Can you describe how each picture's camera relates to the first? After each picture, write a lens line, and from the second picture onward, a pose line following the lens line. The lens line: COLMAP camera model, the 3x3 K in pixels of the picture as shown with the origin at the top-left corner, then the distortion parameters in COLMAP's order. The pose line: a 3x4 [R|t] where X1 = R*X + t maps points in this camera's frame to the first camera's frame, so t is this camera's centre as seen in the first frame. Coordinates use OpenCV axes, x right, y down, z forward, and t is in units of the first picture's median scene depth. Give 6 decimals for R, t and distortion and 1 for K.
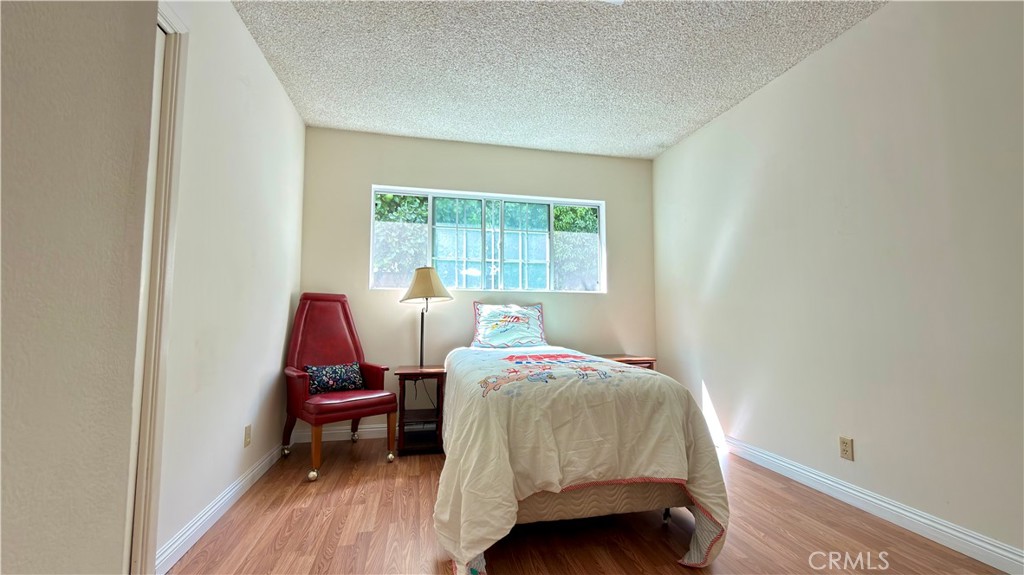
lens RADIAL K [[409.3, 0, 512.9], [0, 409.3, 289.1], [0, 0, 1]] dist [-0.000186, 0.000051]
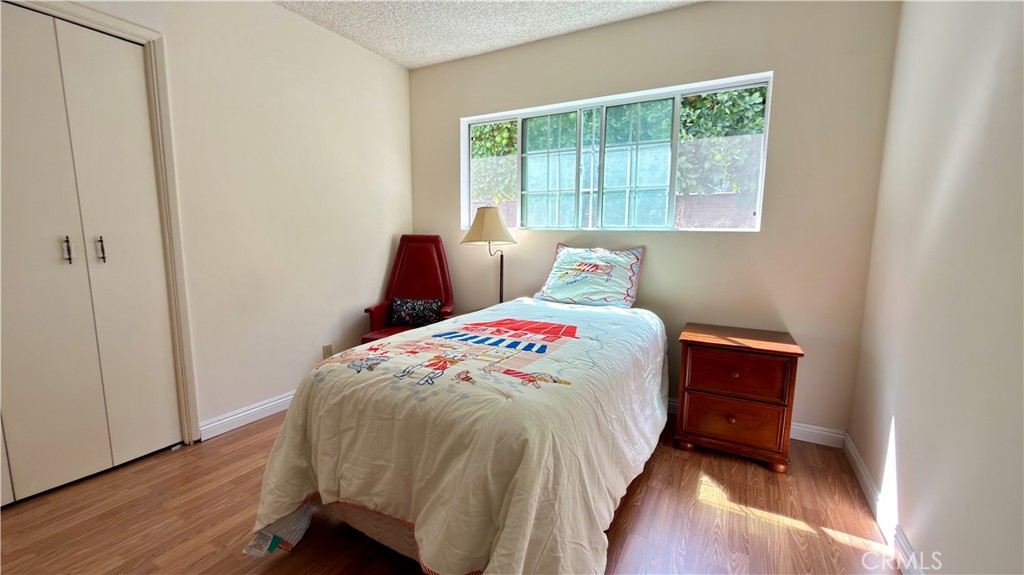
lens RADIAL K [[409.3, 0, 512.9], [0, 409.3, 289.1], [0, 0, 1]] dist [-0.000186, 0.000051]
pose [[0.744775, 0.094908, -0.660532, 0.637294], [0.035079, 0.982898, 0.180780, -0.051097], [0.666393, -0.157812, 0.728708, 0.502273]]
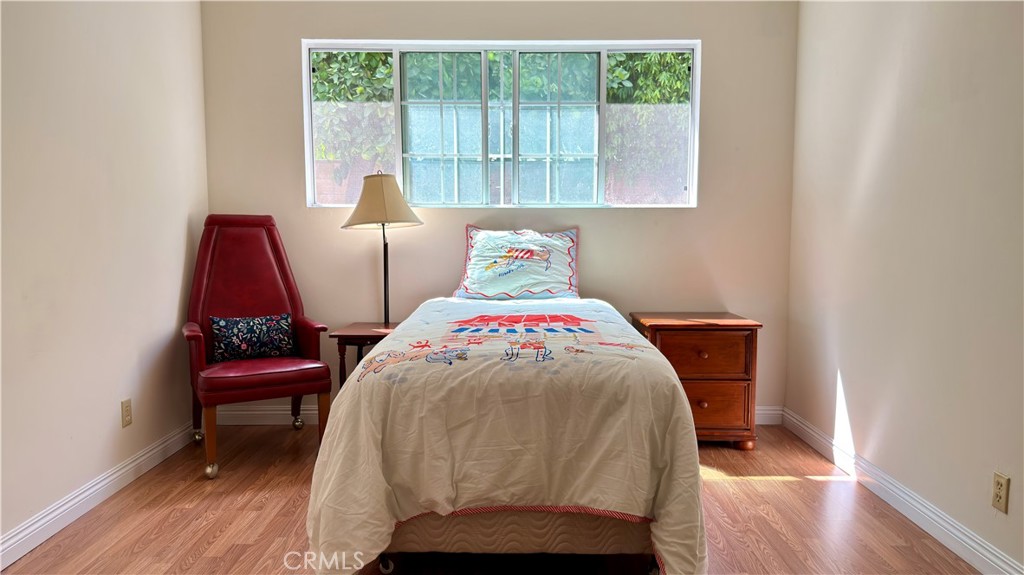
lens RADIAL K [[714.2, 0, 510.6], [0, 714.2, 291.5], [0, 0, 1]] dist [0.096901, -0.141759]
pose [[0.974281, 0.019371, -0.224502, 0.352455], [0.016551, 0.987455, 0.157031, -0.064157], [0.224727, -0.156708, 0.961738, -0.096297]]
